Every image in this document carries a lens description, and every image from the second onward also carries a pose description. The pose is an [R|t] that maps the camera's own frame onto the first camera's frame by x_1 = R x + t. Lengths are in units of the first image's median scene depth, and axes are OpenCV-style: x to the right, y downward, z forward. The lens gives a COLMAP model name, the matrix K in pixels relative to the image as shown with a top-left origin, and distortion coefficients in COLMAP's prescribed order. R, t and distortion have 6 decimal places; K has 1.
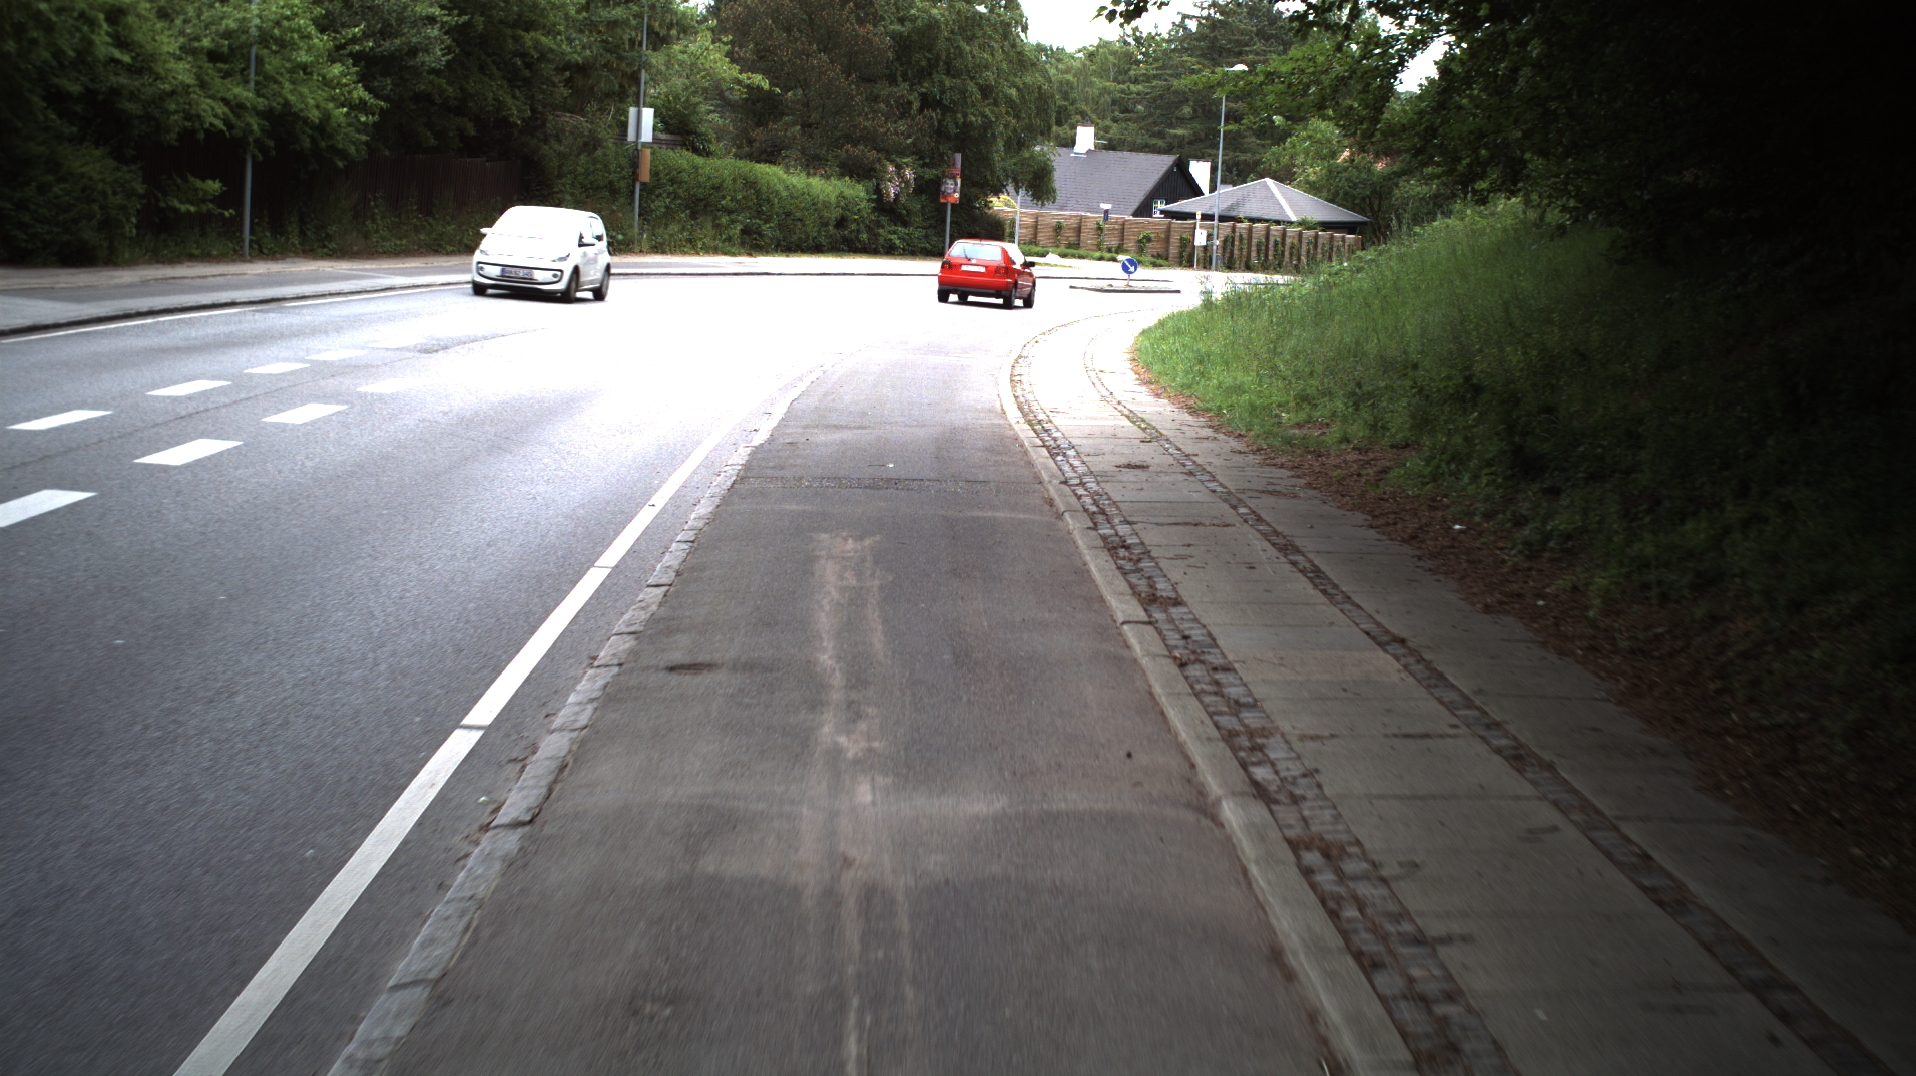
lens RADIAL K [[2983.5, 0, 958.0], [0, 2983.5, 538.0], [0, 0, 1]] dist [-0.212346, -0.021916]
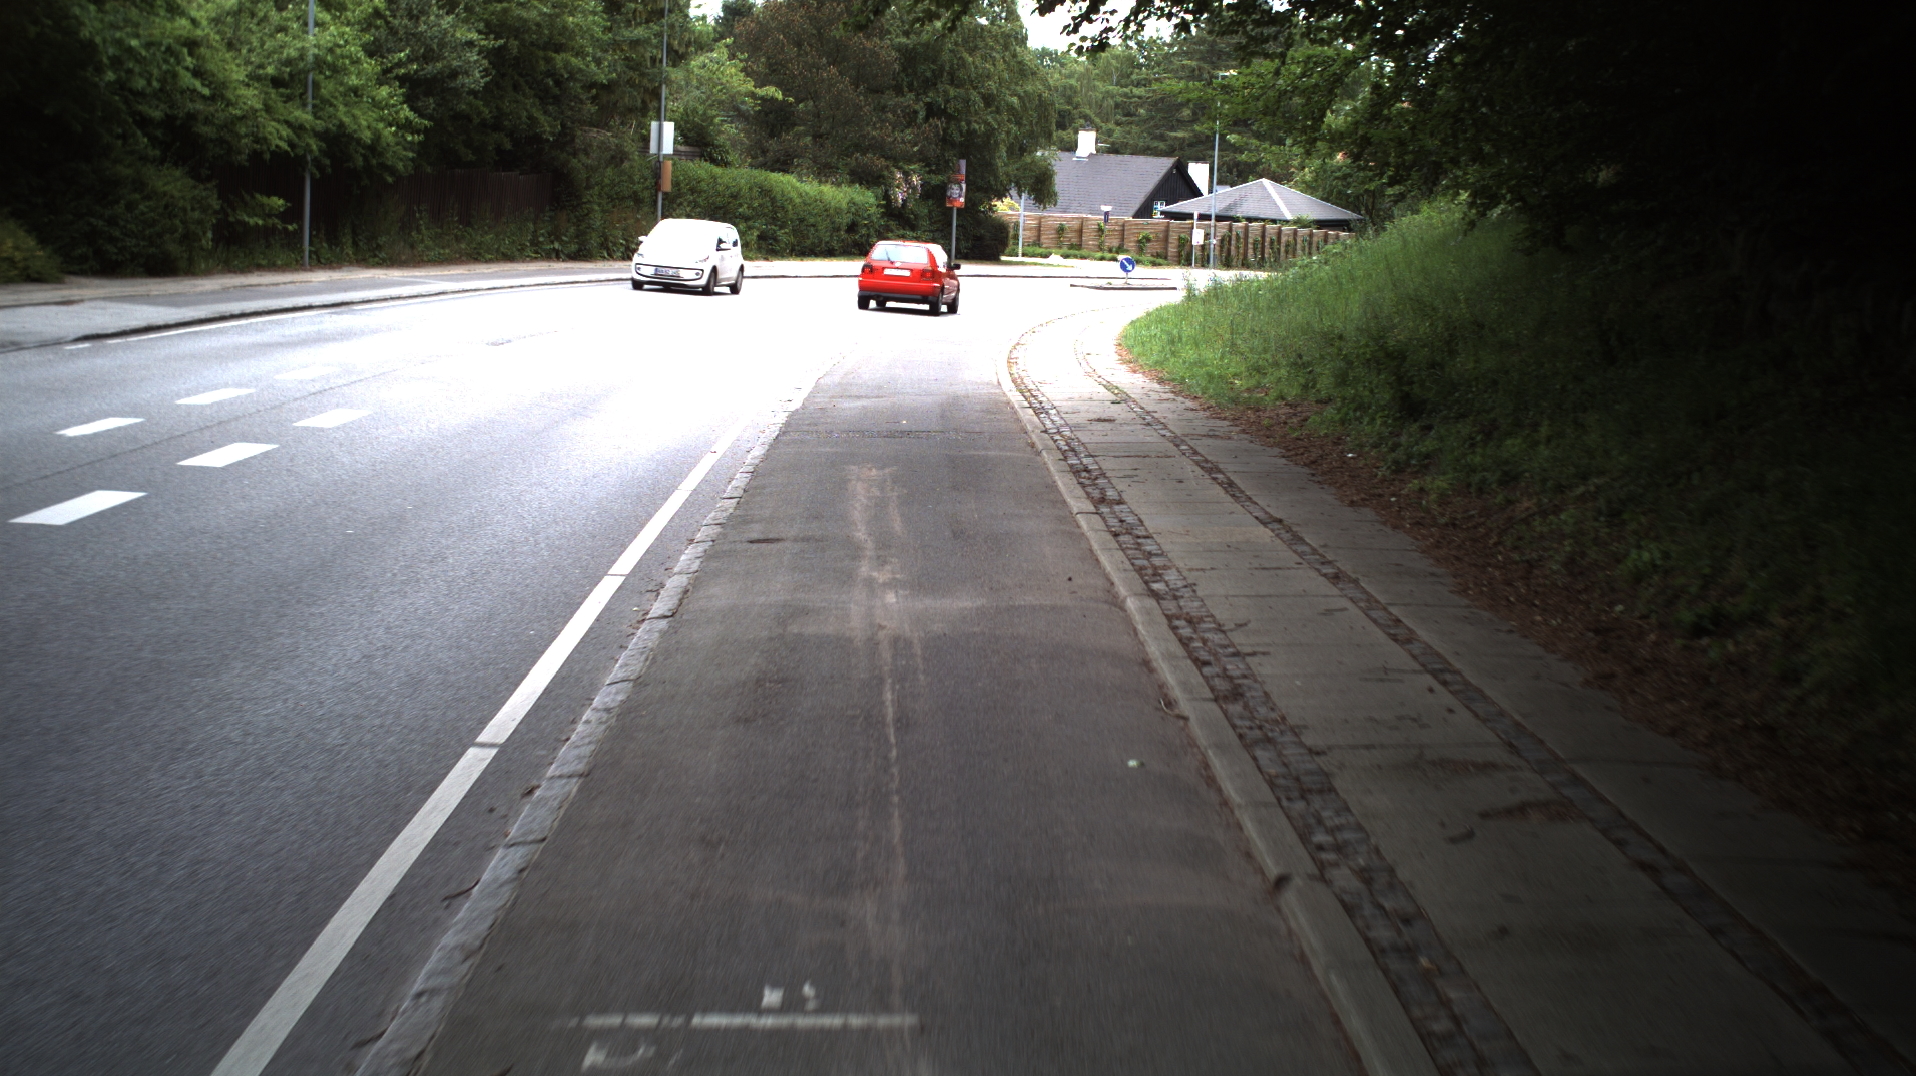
lens RADIAL K [[2983.5, 0, 958.0], [0, 2983.5, 538.0], [0, 0, 1]] dist [-0.212346, -0.021916]
pose [[0.999882, -0.014798, -0.004232, 0.001085], [0.014792, 0.999890, -0.001480, 0.006735], [0.004253, 0.001417, 0.999990, -0.059342]]
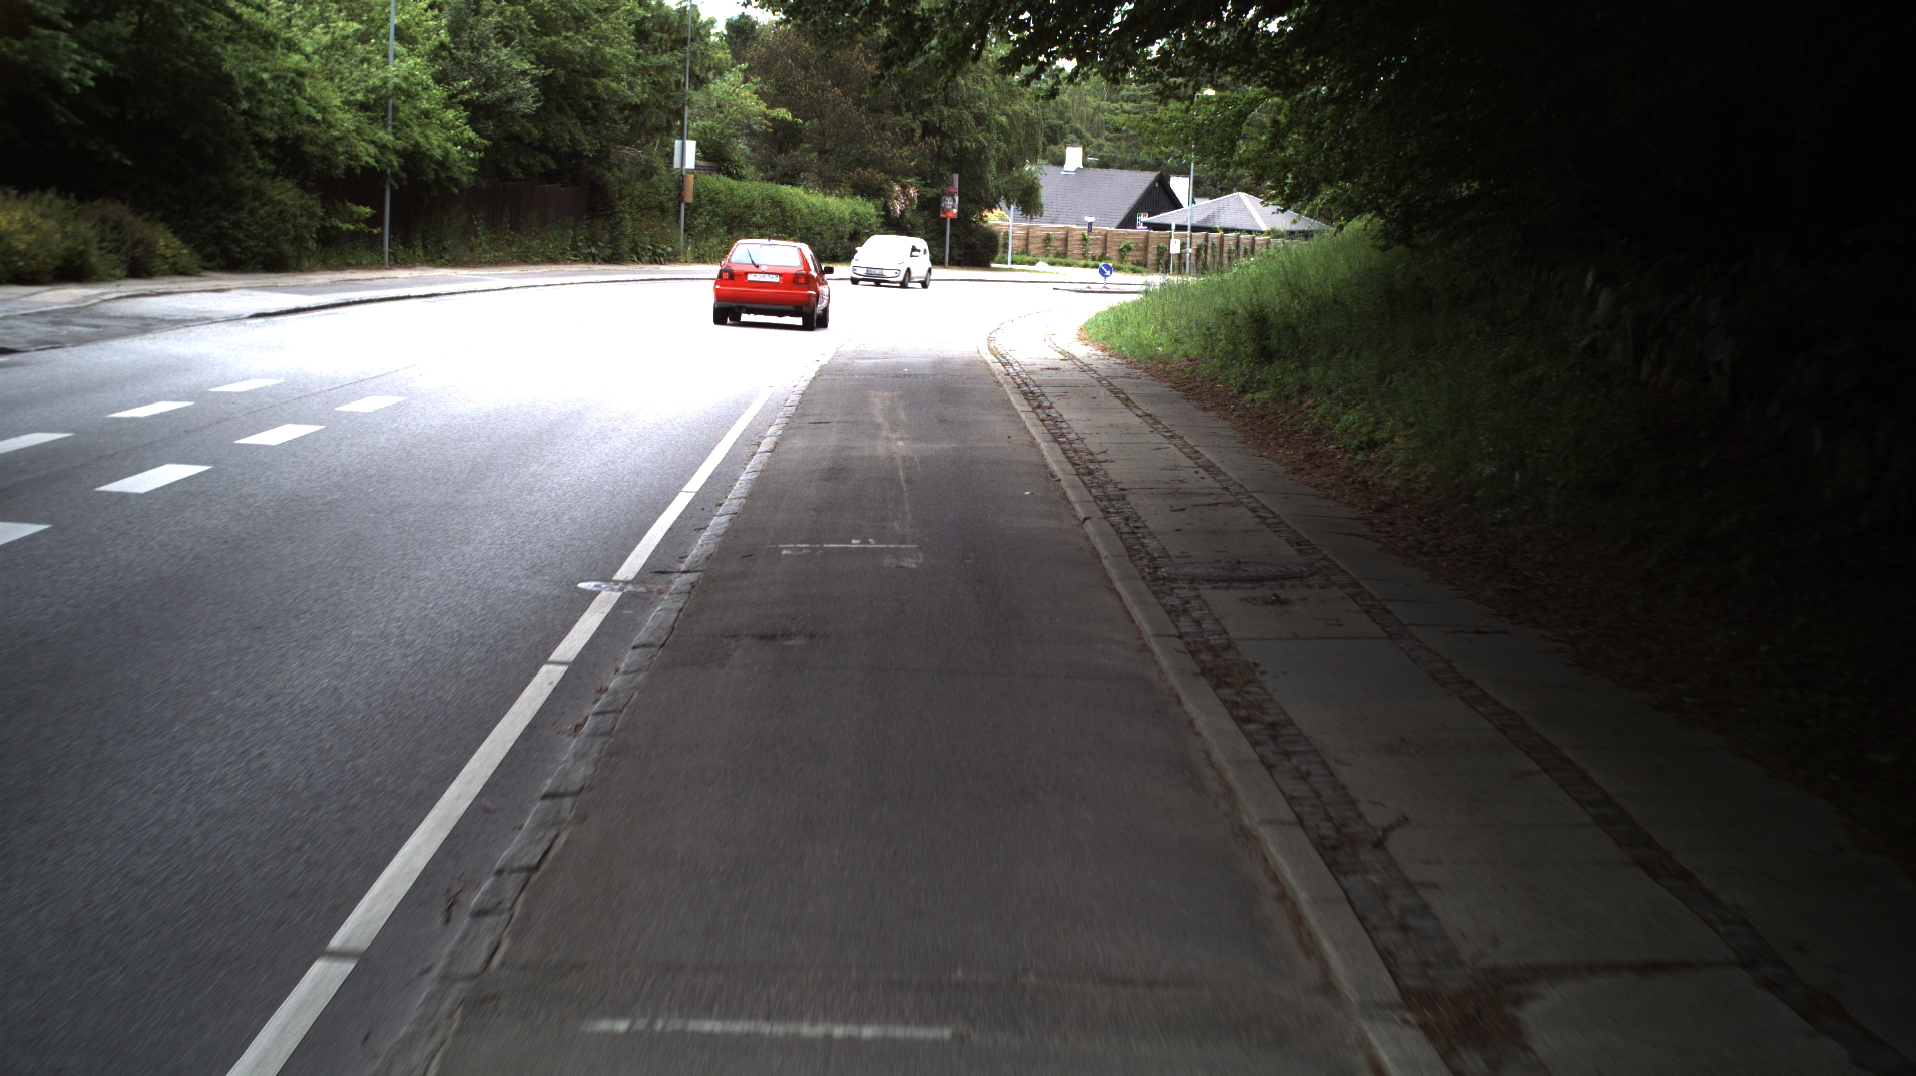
lens RADIAL K [[2983.5, 0, 958.0], [0, 2983.5, 538.0], [0, 0, 1]] dist [-0.212346, -0.021916]
pose [[0.999919, -0.012509, -0.002524, 0.002623], [0.012495, 0.999907, -0.005492, 0.021006], [0.002593, 0.005461, 0.999982, -0.178403]]
